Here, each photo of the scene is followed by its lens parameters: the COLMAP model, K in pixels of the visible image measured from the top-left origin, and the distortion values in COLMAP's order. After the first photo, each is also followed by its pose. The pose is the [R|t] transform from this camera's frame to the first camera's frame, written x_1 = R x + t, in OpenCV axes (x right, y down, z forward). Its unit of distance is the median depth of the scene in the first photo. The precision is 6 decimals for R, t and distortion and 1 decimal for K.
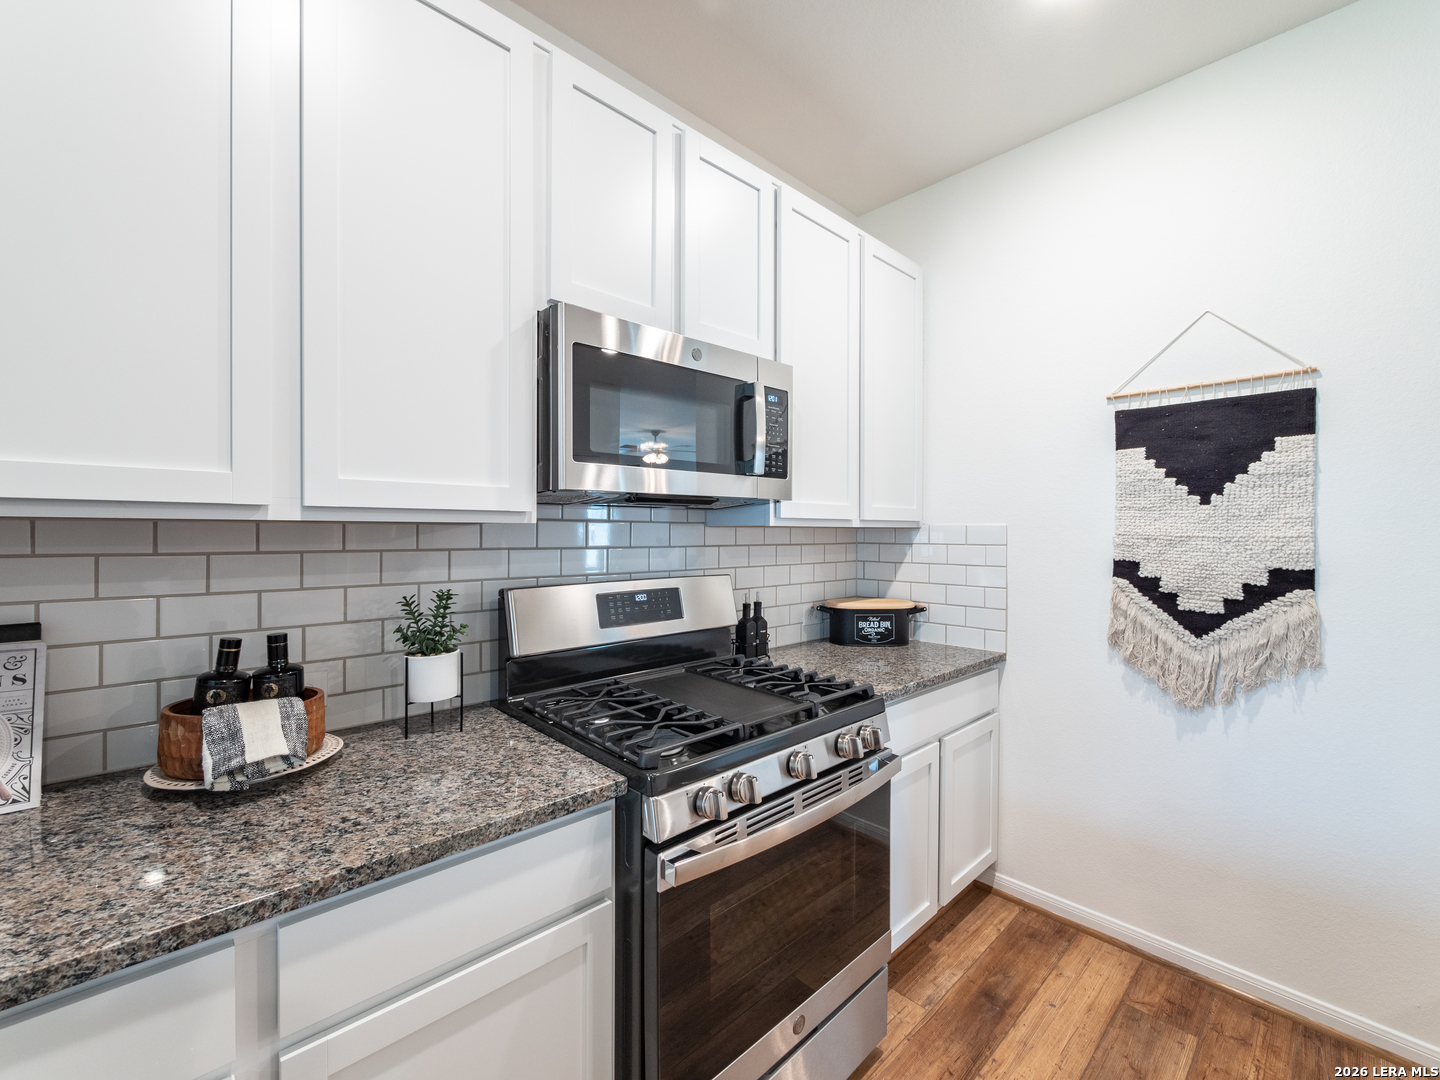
lens RADIAL K [[594.7, 0, 720.4], [0, 594.7, 541.9], [0, 0, 1]] dist [-0.010698, -0.000068]
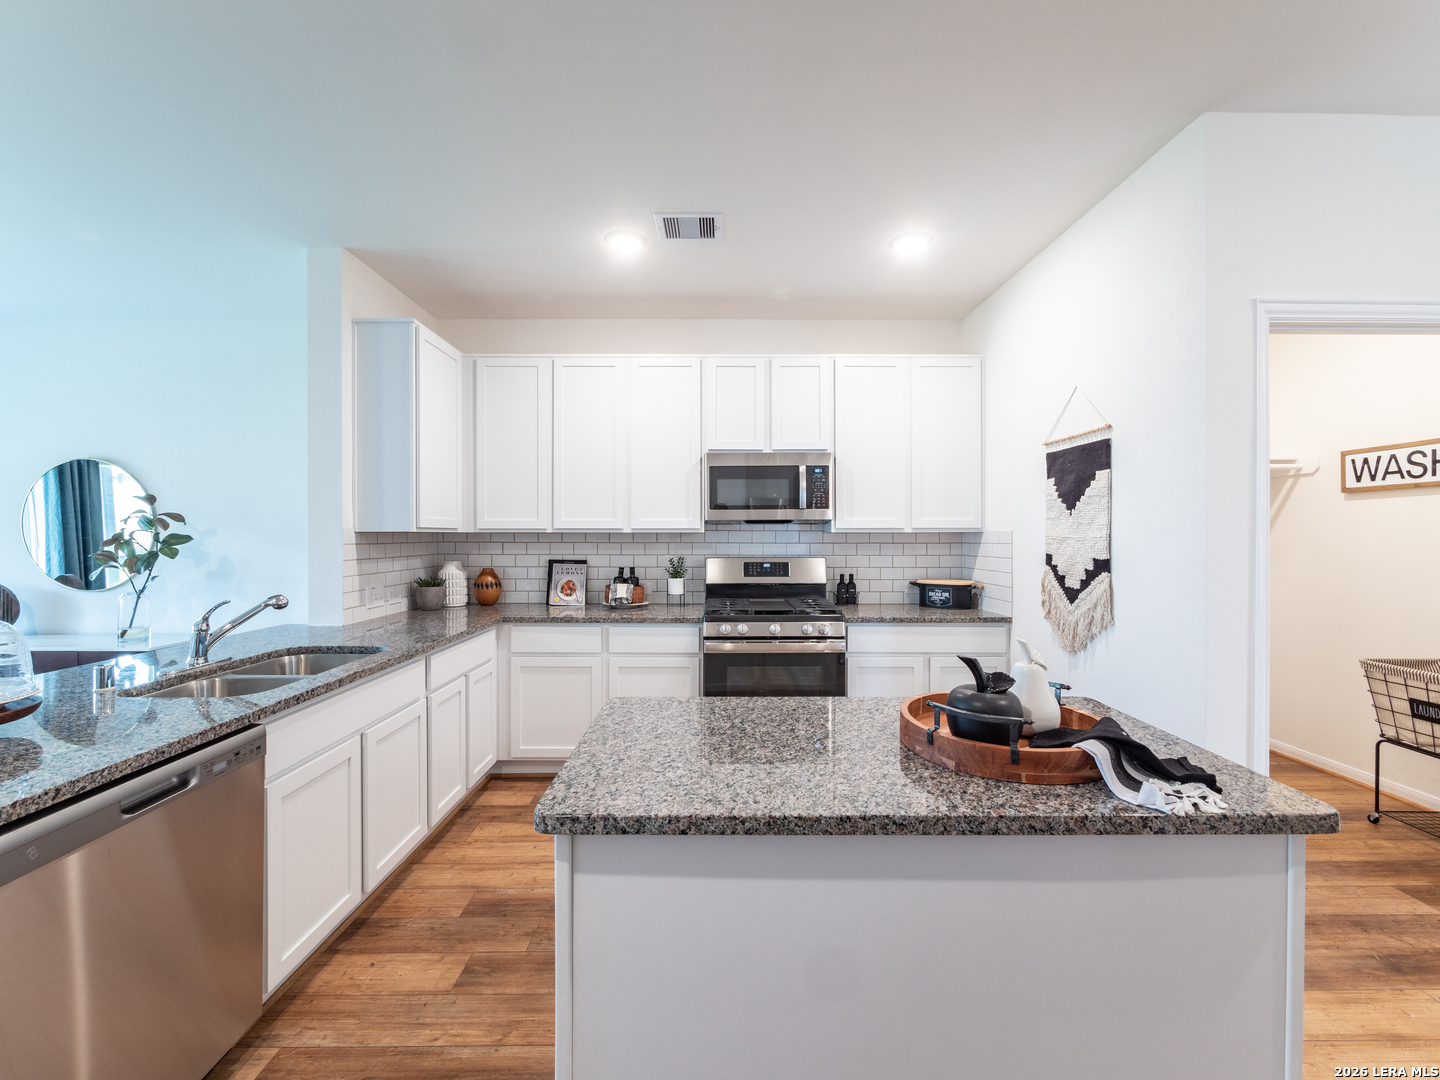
lens RADIAL K [[594.7, 0, 719.7], [0, 594.7, 539.2], [0, 0, 1]] dist [-0.010698, -0.000068]
pose [[0.740018, 0.000638, -0.672587, 1.209950], [-0.007936, 0.999938, -0.007784, 0.015277], [0.672540, 0.011098, 0.739978, -0.742523]]
